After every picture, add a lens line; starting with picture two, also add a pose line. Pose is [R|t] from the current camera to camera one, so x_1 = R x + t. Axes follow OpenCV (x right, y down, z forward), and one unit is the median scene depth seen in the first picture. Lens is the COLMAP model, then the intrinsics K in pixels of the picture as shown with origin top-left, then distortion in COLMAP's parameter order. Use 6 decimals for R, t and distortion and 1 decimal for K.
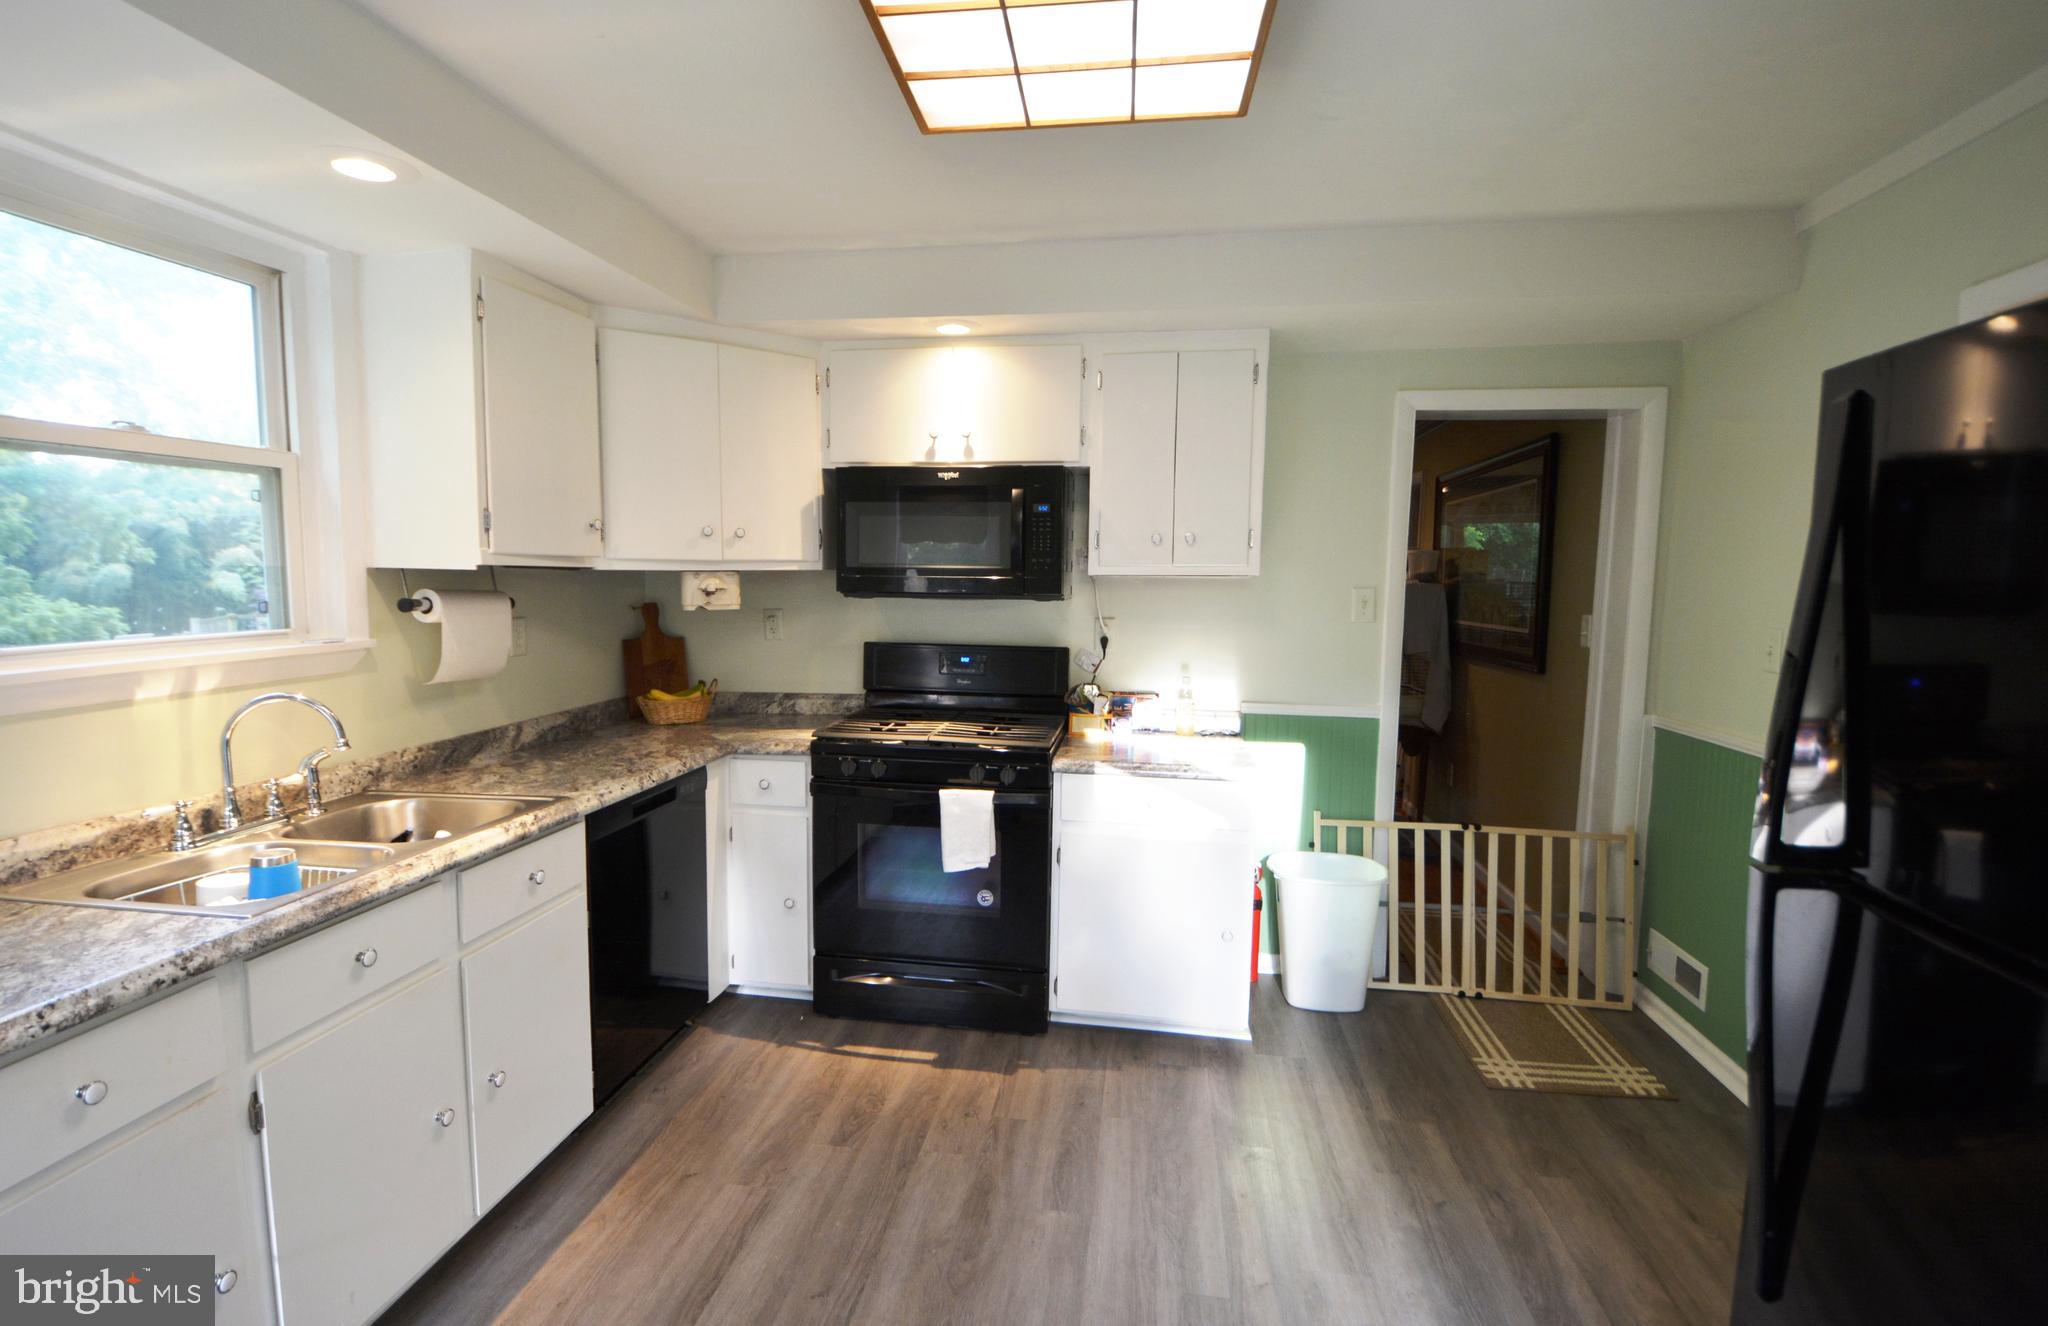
lens RADIAL K [[943.4, 0, 1018.7], [0, 943.4, 656.0], [0, 0, 1]] dist [-0.002194, -0.008917]
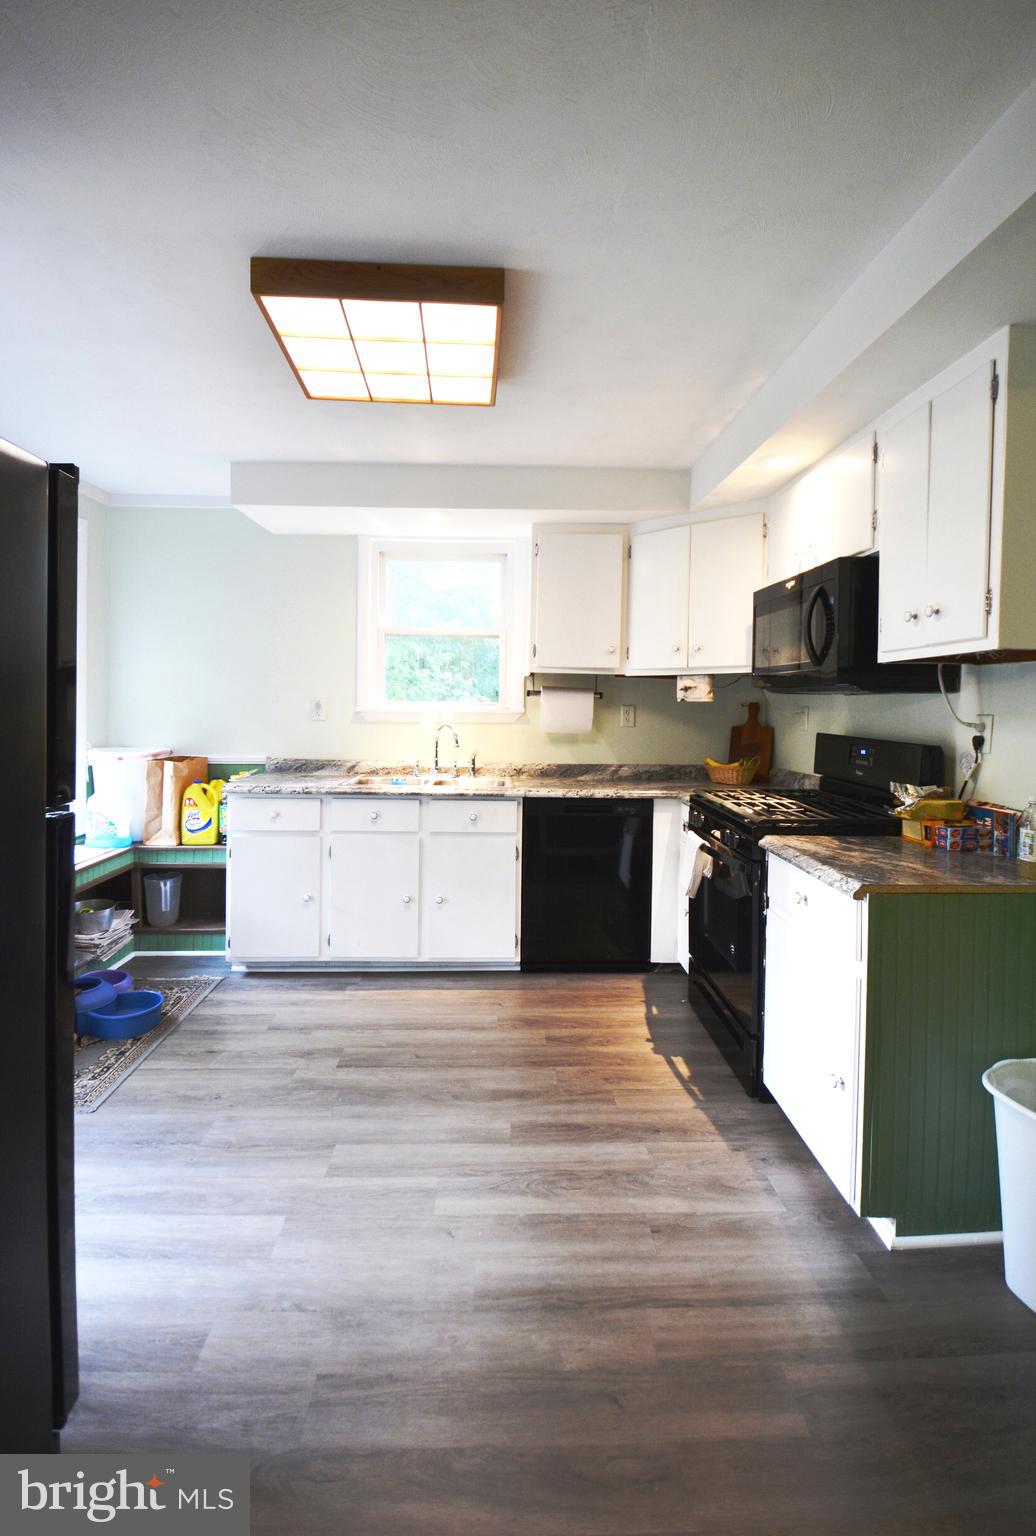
lens RADIAL K [[676.3, 0, 476.2], [0, 676.3, 703.9], [0, 0, 1]] dist [0.004177, -0.014842]
pose [[0.184463, 0.003919, -0.982832, 0.731859], [-0.097457, 0.995137, -0.014323, 0.003514], [0.977996, 0.098426, 0.183948, 0.534659]]
